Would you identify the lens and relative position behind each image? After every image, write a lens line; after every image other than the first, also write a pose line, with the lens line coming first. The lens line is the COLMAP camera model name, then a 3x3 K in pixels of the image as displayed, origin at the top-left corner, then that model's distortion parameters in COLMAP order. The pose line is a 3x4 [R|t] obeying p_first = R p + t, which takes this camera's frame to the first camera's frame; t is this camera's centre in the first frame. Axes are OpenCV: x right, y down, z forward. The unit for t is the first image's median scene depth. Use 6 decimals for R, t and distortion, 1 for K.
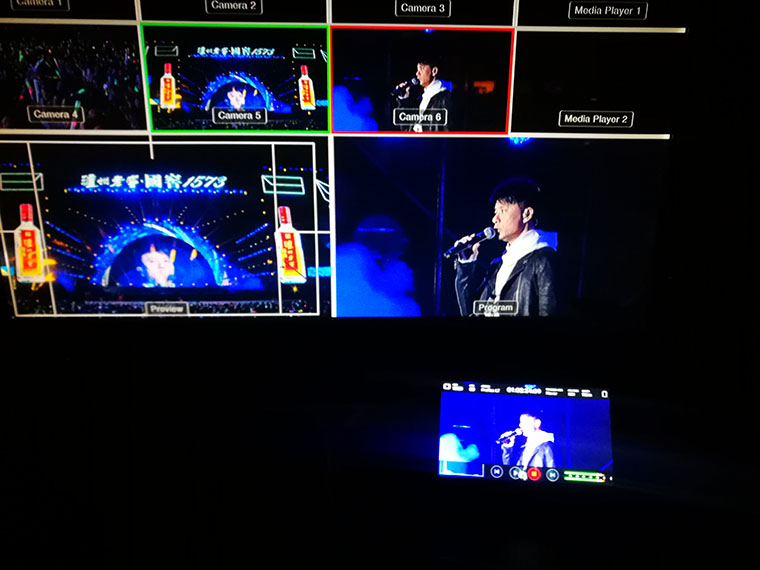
lens RADIAL K [[599.4, 0, 380.0], [0, 599.4, 285.0], [0, 0, 1]] dist [0.004305, 0.001566]
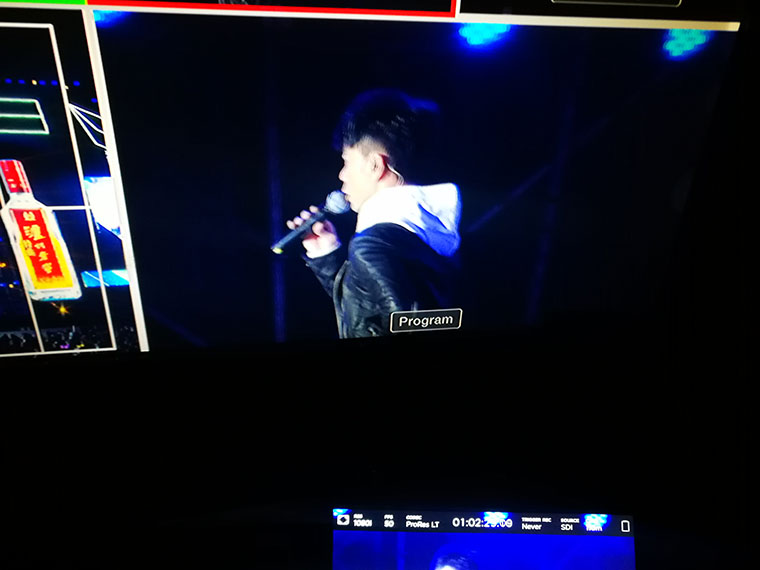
lens RADIAL K [[599.4, 0, 380.0], [0, 599.4, 285.0], [0, 0, 1]] dist [0.004305, 0.001566]
pose [[0.988033, -0.043638, 0.147942, 0.063770], [0.011705, 0.977591, 0.210188, -0.128557], [-0.153798, -0.205941, 0.966403, 0.446109]]
